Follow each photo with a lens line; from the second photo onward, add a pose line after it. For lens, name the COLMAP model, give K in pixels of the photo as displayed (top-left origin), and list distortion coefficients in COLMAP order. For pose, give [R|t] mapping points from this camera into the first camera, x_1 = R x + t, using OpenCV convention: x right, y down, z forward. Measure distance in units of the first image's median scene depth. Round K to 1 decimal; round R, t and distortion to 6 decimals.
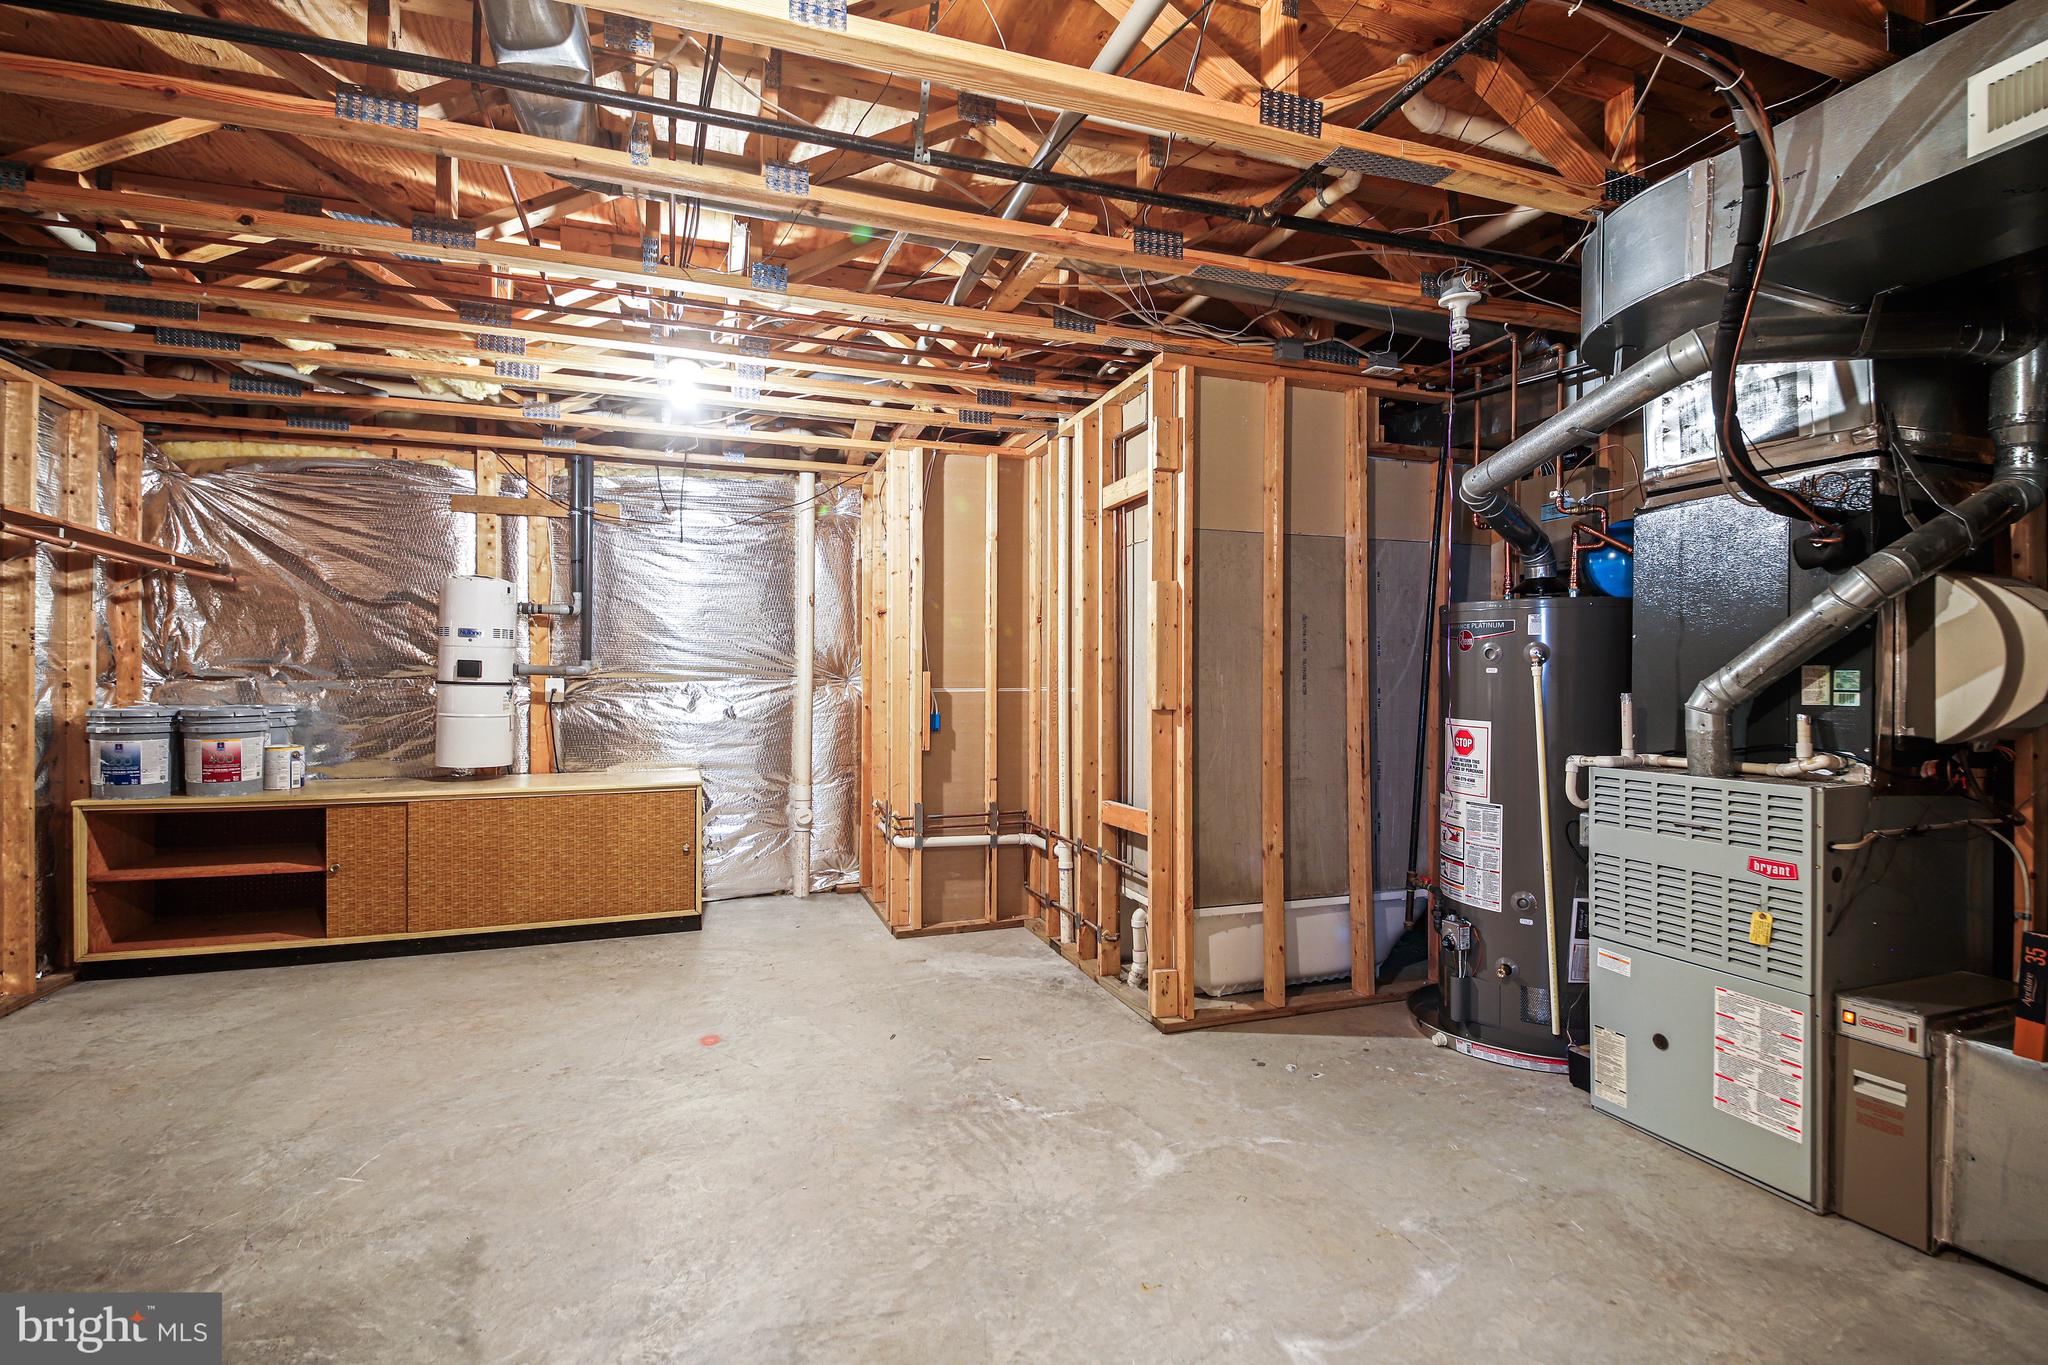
lens RADIAL K [[927.6, 0, 983.9], [0, 927.6, 674.2], [0, 0, 1]] dist [0.014048, -0.000554]
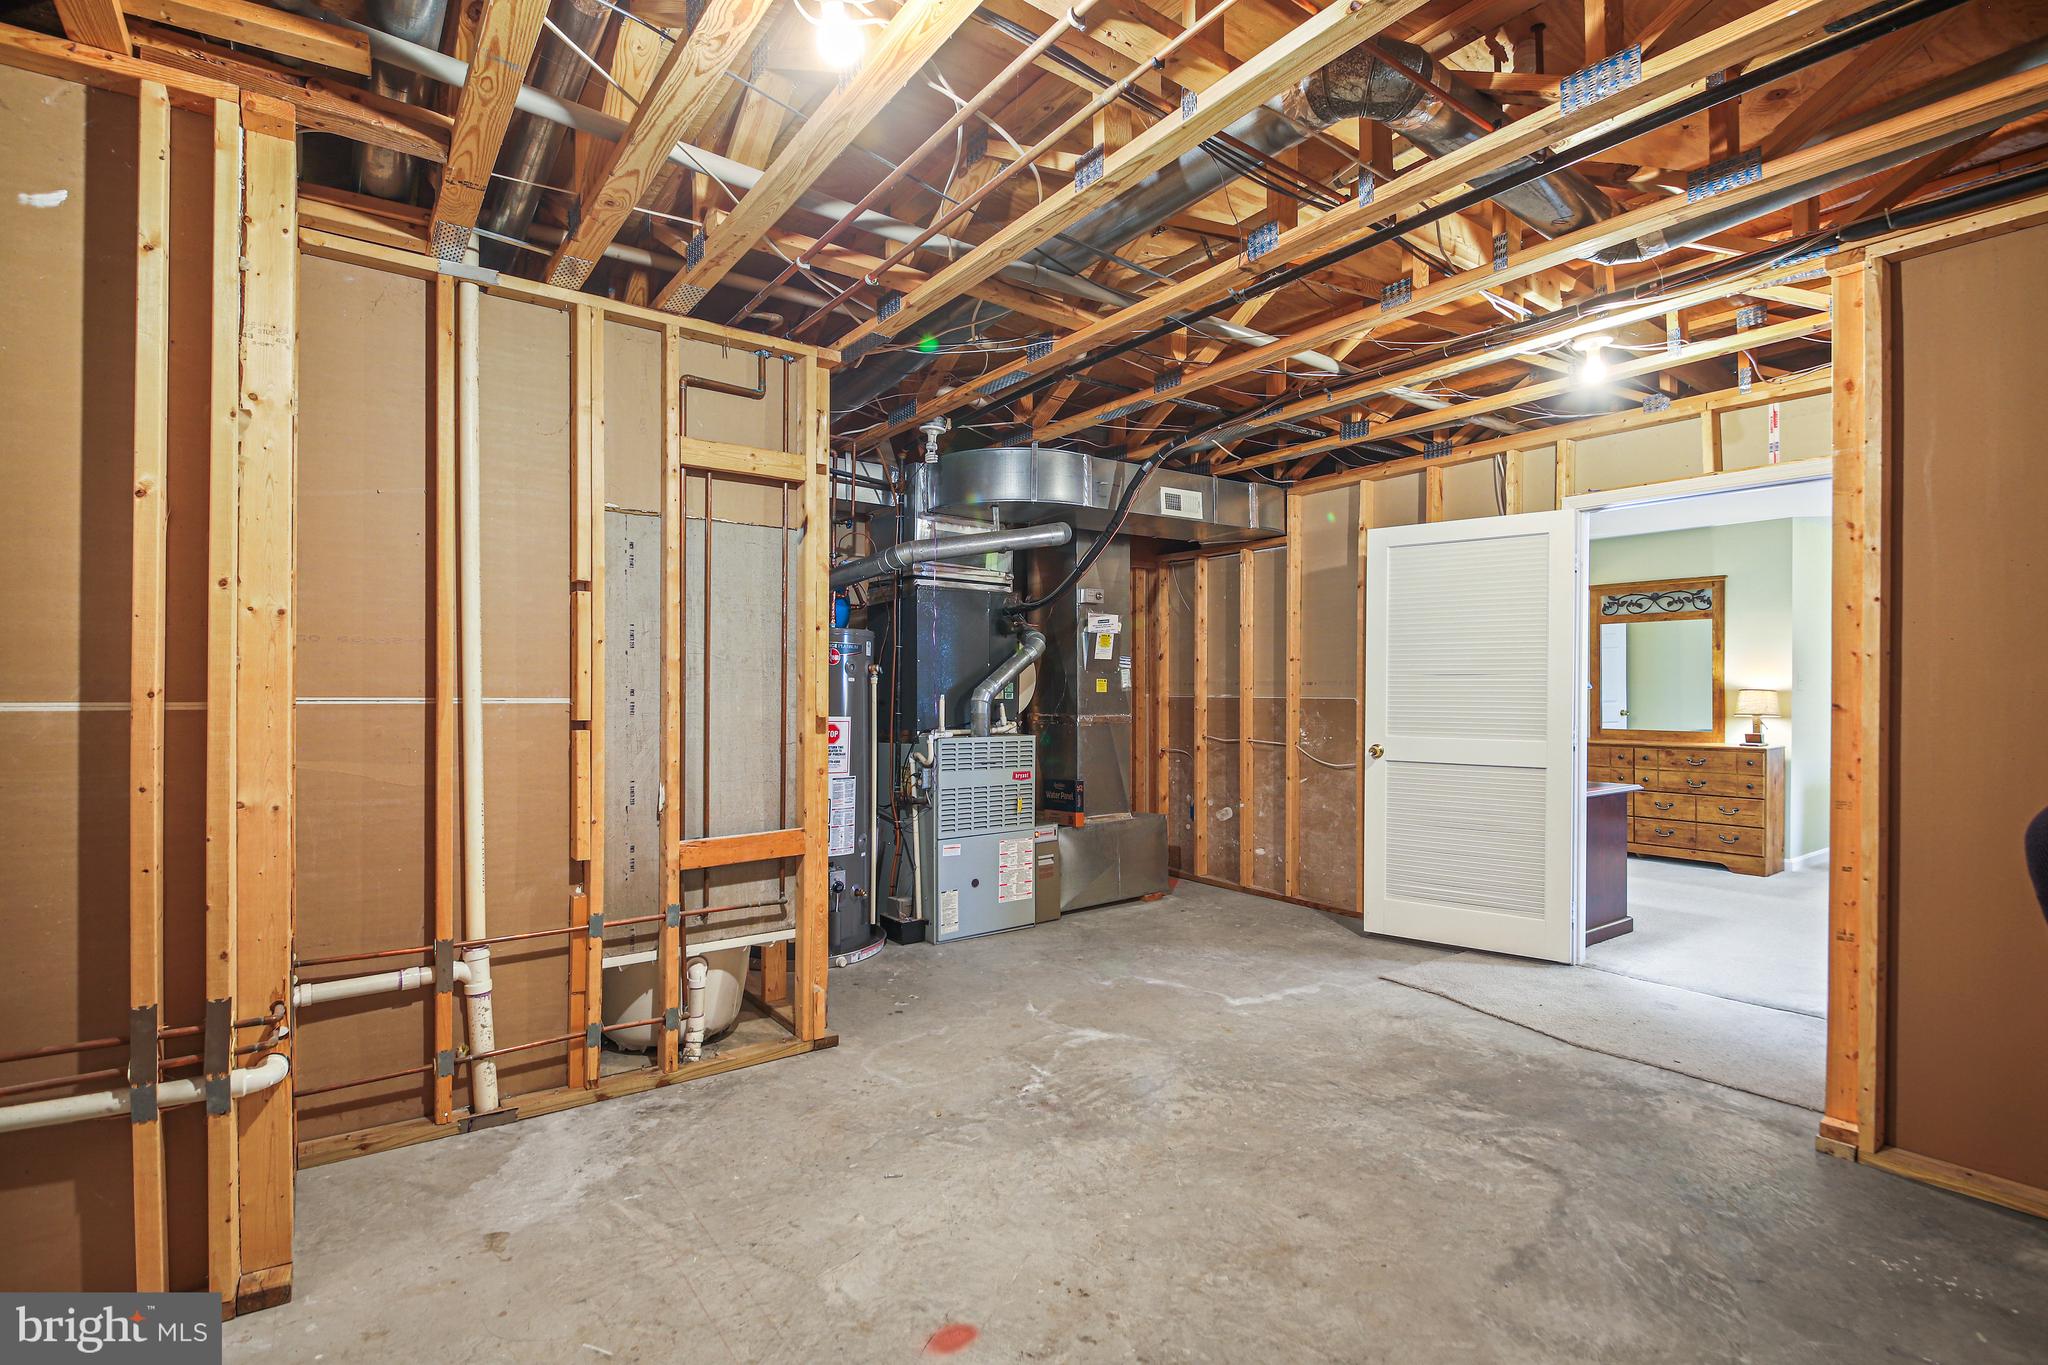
lens RADIAL K [[959.8, 0, 1051.3], [0, 959.8, 688.0], [0, 0, 1]] dist [0.026893, -0.000230]
pose [[-0.318989, -0.003052, 0.947753, -1.060520], [-0.005625, 0.999983, 0.001326, 0.006261], [-0.947742, -0.004908, -0.319001, 1.394213]]
